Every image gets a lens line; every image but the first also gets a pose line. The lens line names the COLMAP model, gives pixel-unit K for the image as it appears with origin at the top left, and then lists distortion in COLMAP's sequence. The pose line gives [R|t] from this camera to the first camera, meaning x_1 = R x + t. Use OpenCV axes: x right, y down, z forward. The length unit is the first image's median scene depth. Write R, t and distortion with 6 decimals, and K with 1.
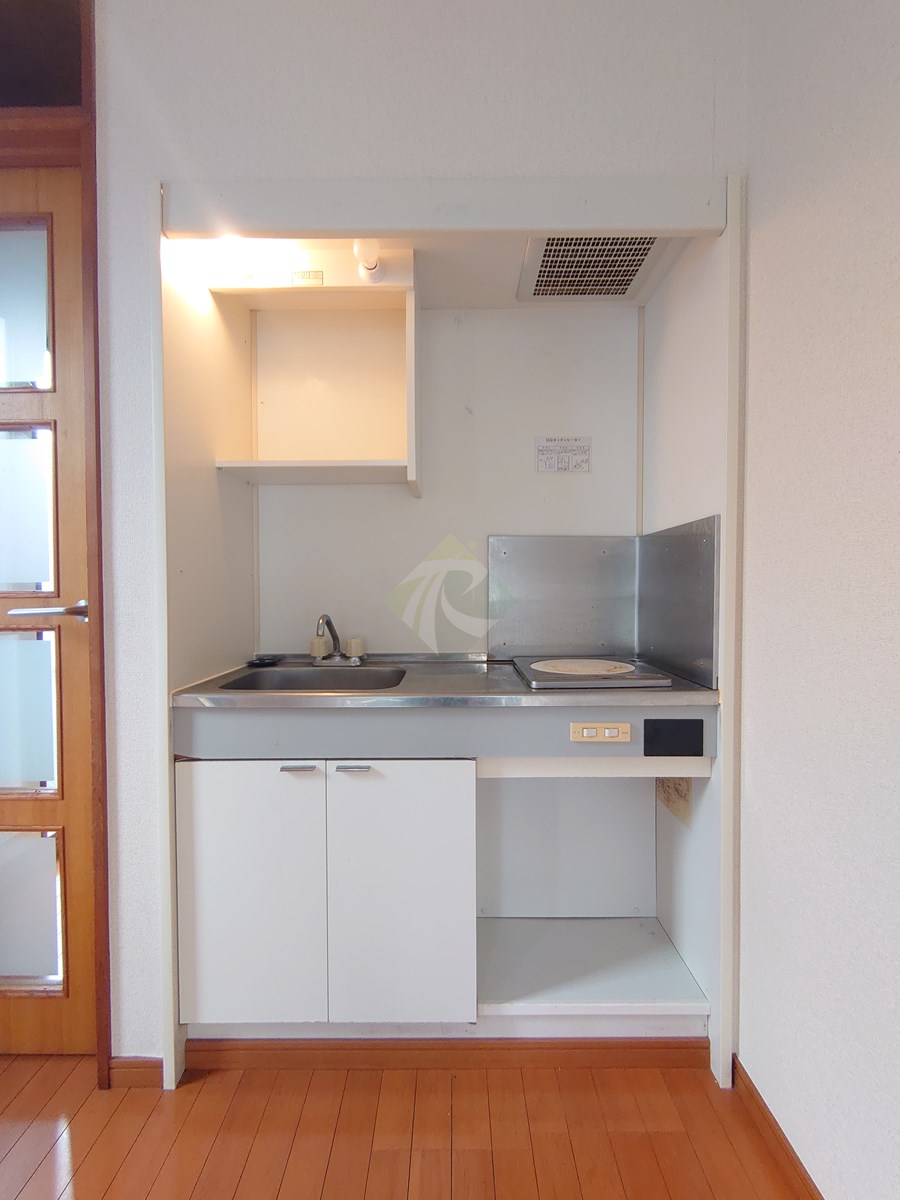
lens RADIAL K [[518.2, 0, 453.8], [0, 518.2, 600.4], [0, 0, 1]] dist [0.003980, -0.000682]
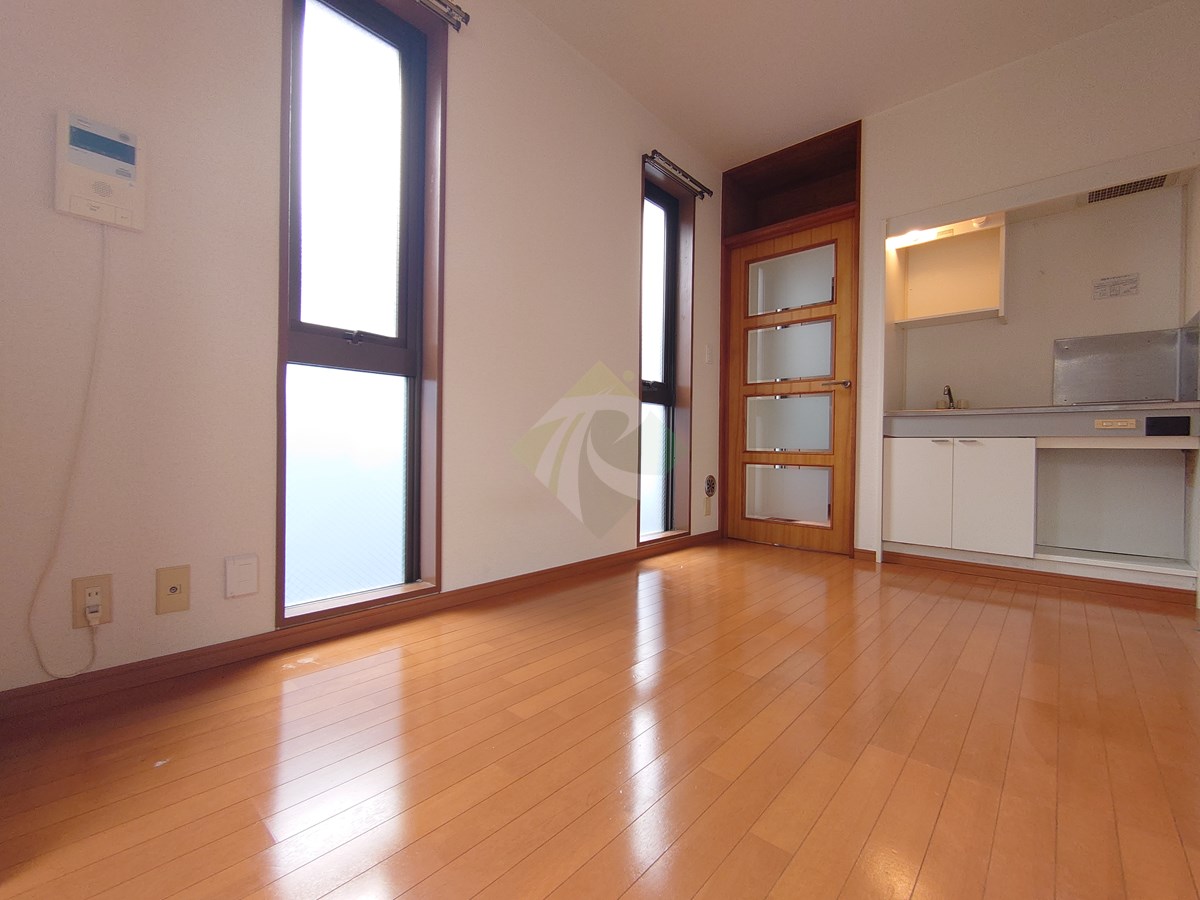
lens RADIAL K [[518.2, 0, 600.0], [0, 518.2, 450.0], [0, 0, 1]] dist [0.003980, -0.000682]
pose [[0.743285, 0.017786, -0.668739, 0.143159], [-0.030158, 0.999521, -0.006936, 0.425580], [0.668295, 0.025324, 0.743465, -1.854083]]
